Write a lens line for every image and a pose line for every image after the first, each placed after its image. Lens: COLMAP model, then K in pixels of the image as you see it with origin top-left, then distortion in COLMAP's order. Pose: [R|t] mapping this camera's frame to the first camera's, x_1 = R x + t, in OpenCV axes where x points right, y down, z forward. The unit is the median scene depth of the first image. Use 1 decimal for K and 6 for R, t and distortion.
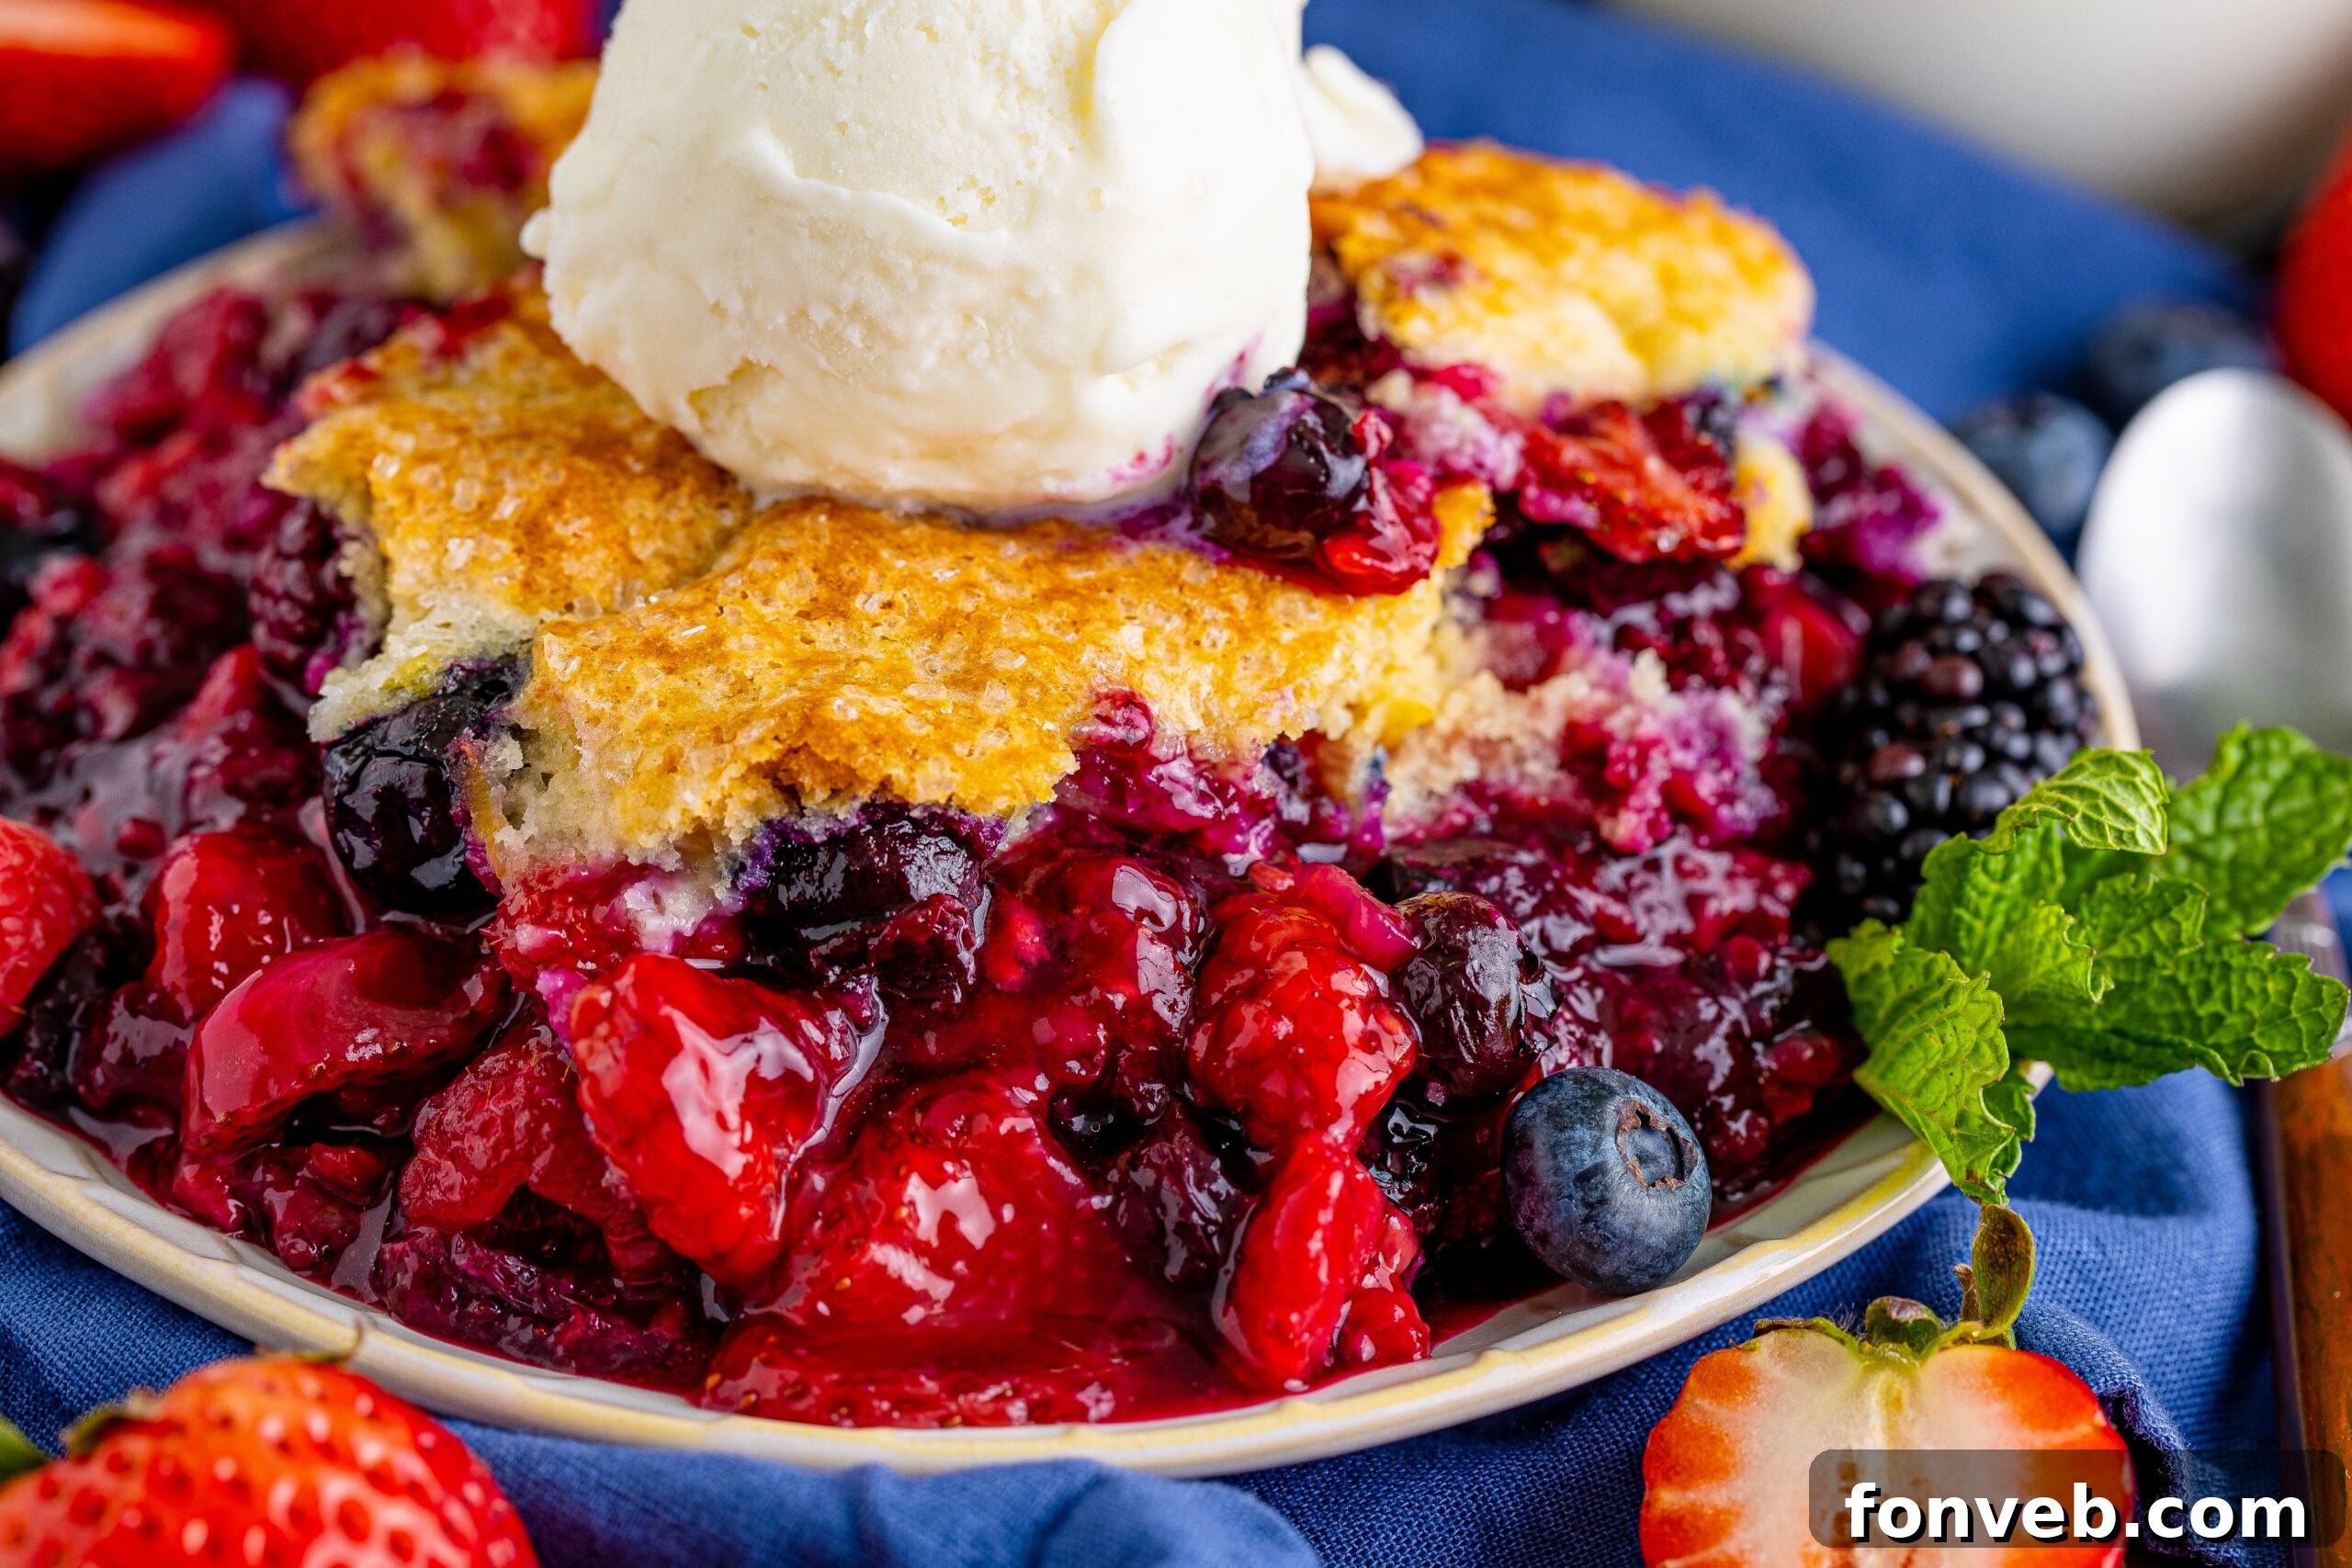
lens RADIAL K [[8381.7, 0, 1170.9], [0, 8381.7, 831.5], [0, 0, 1]] dist [-0.046472, -0.307393]
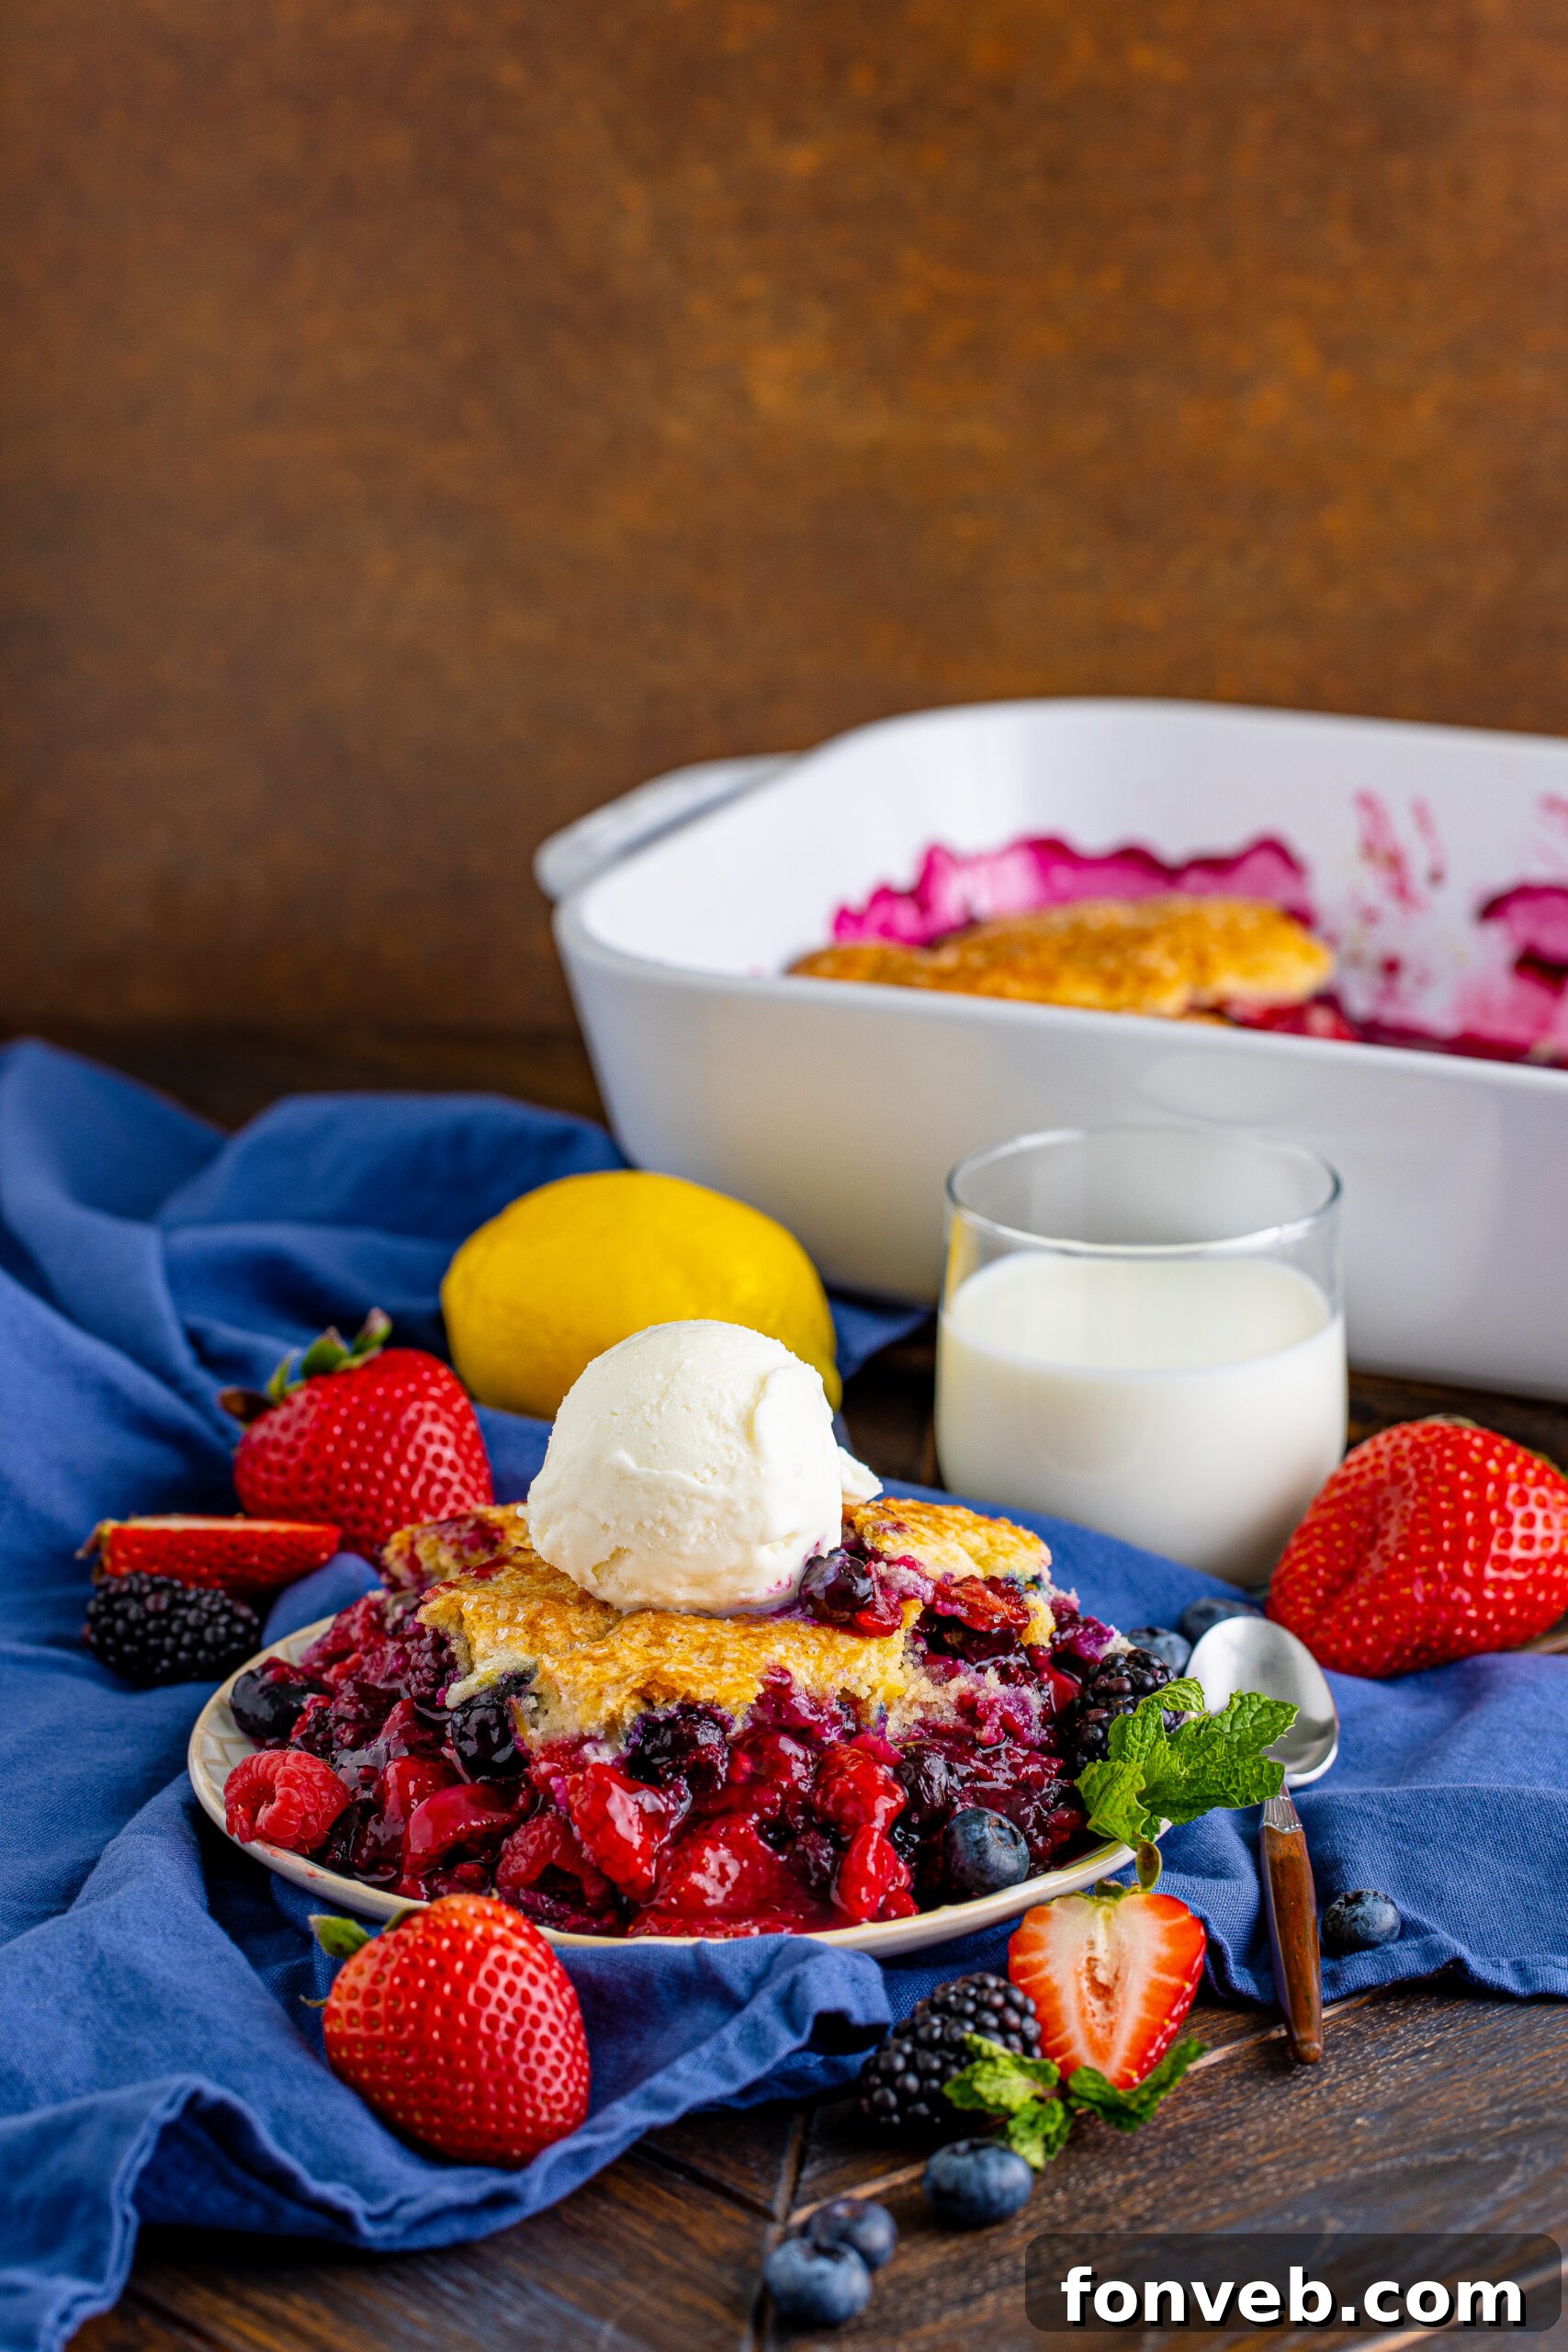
lens RADIAL K [[7913.5, 0, 865.3], [0, 7913.5, 824.4], [0, 0, 1]] dist [0.047948, -3.608735]
pose [[0.997808, -0.042518, 0.050700, -0.087258], [0.056016, 0.950634, -0.305217, 0.456745], [-0.035220, 0.307389, 0.950932, -1.280669]]
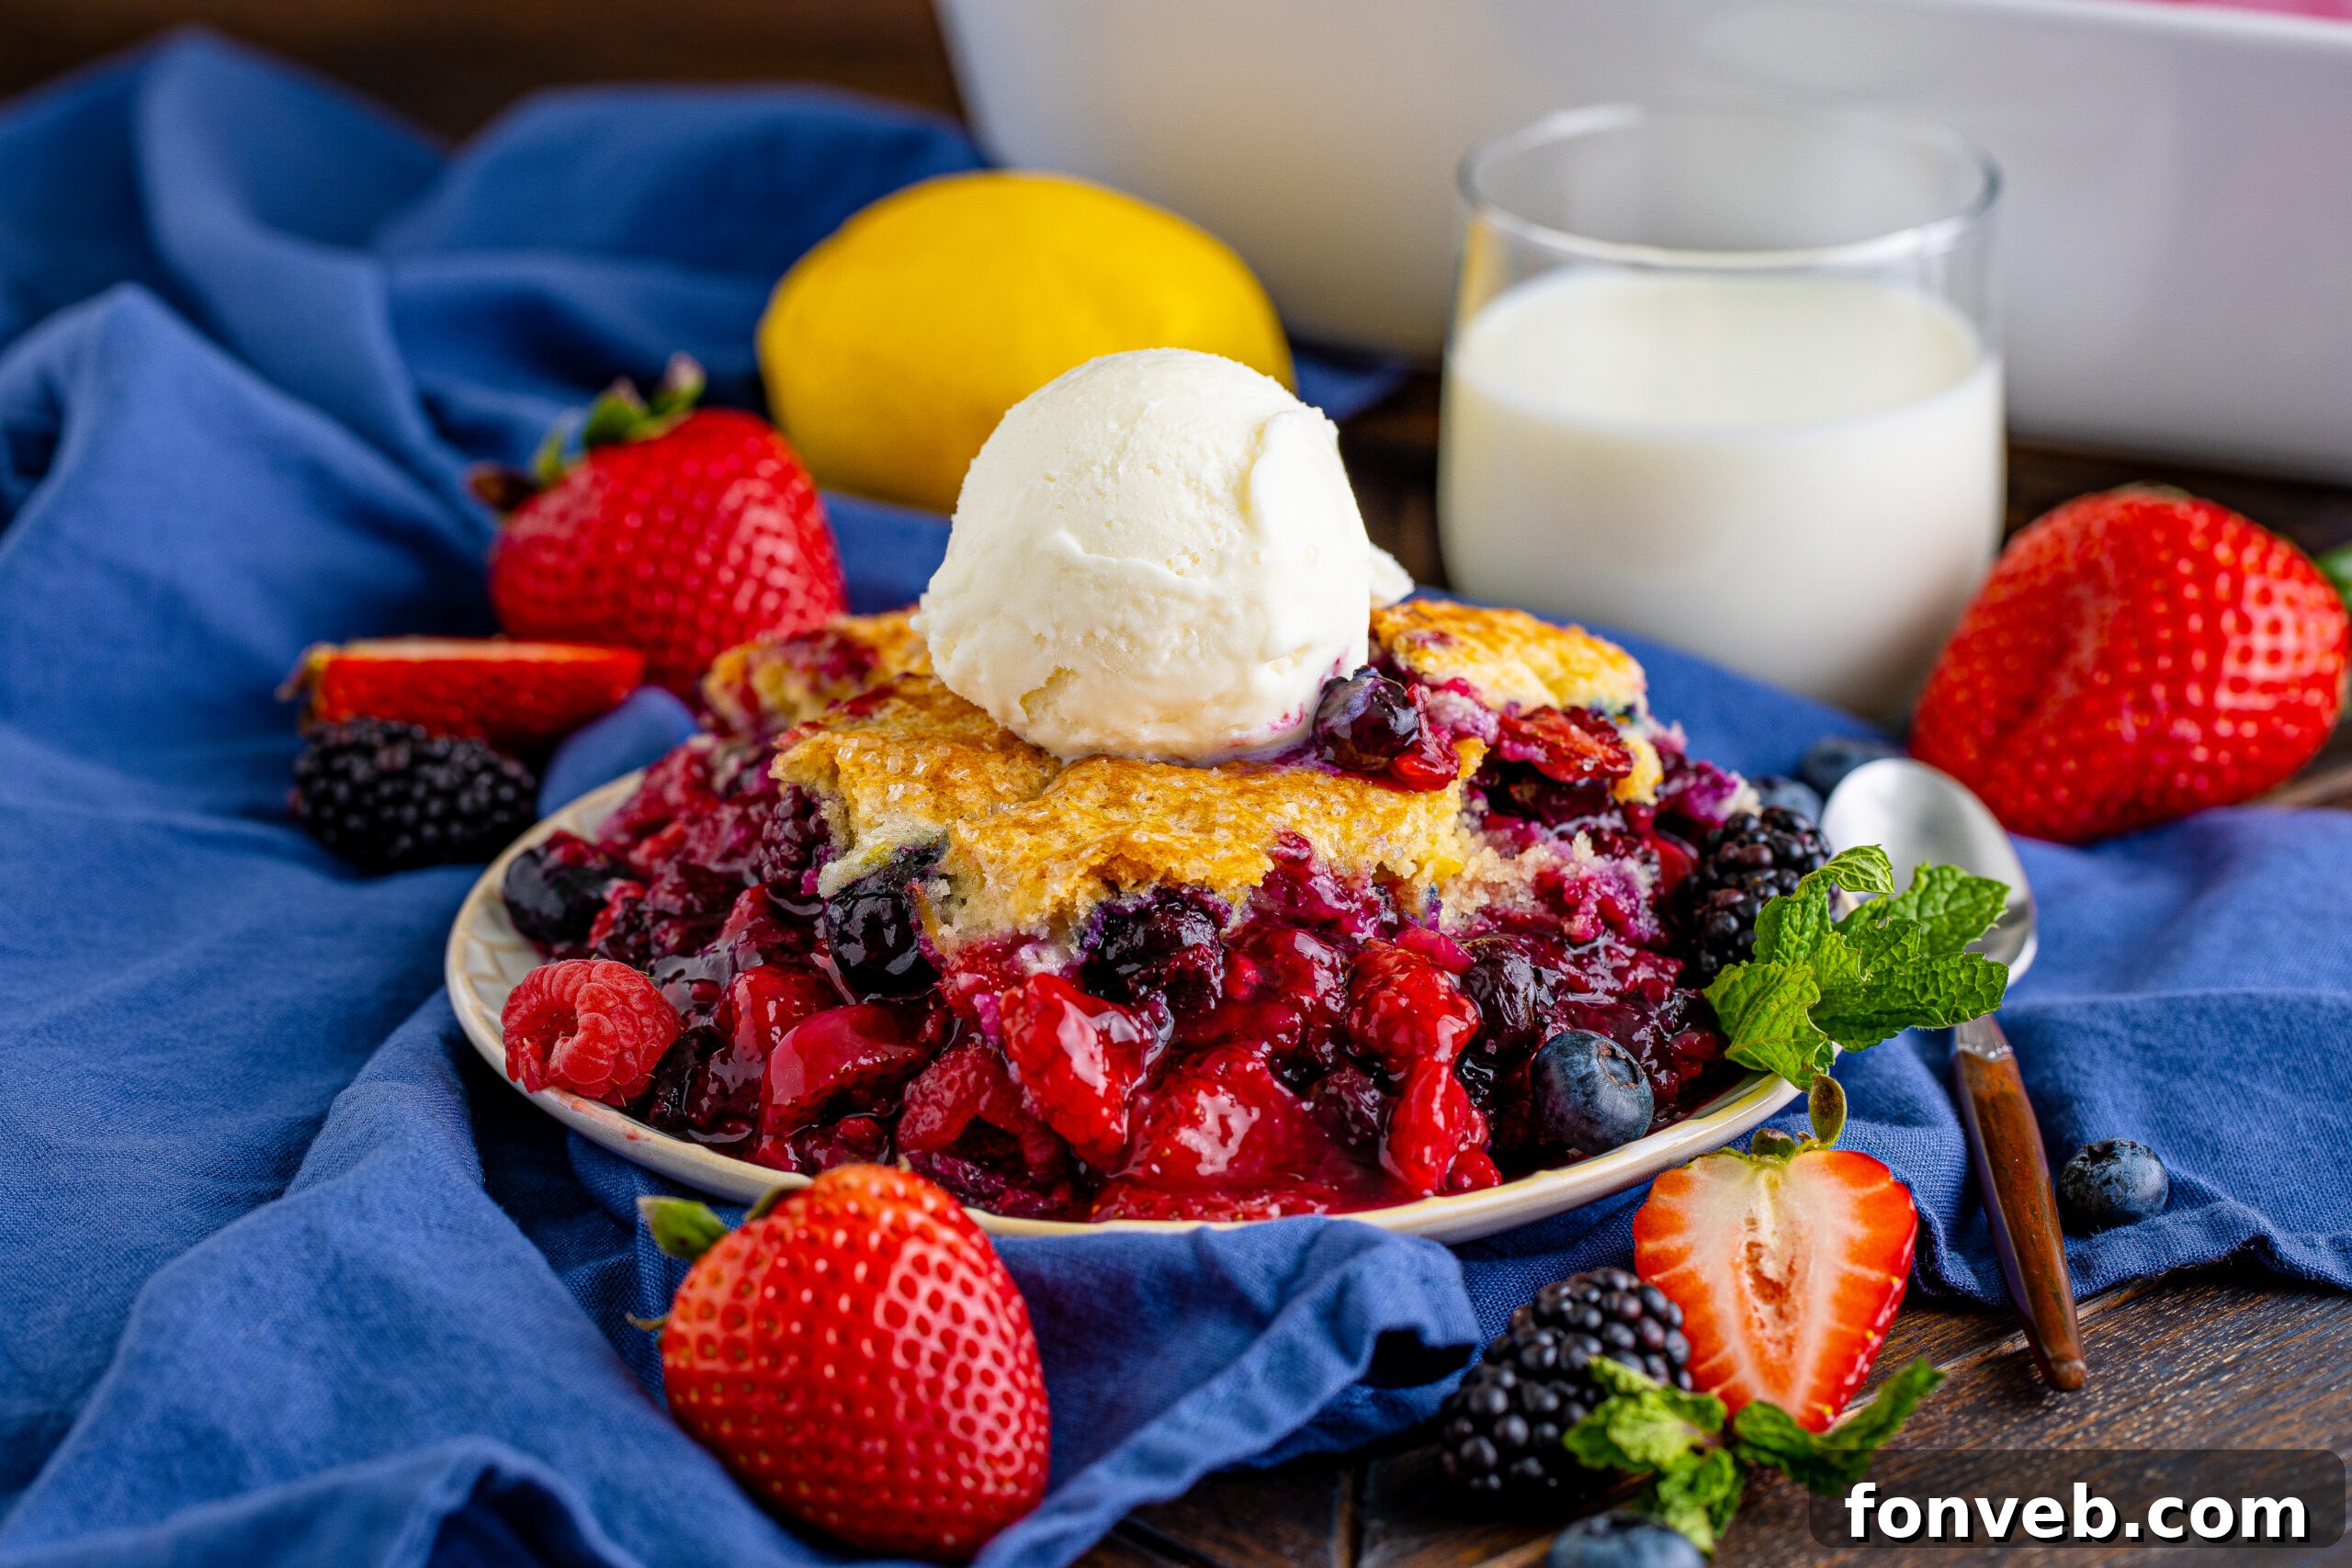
lens RADIAL K [[7948.0, 0, 1176.0], [0, 7948.0, 784.0], [0, 0, 1]] dist [-0.091743, 0.104392]
pose [[0.996064, -0.057302, 0.067620, -0.139234], [0.070392, 0.975023, -0.210655, 0.315616], [-0.053860, 0.214586, 0.975219, -0.597802]]
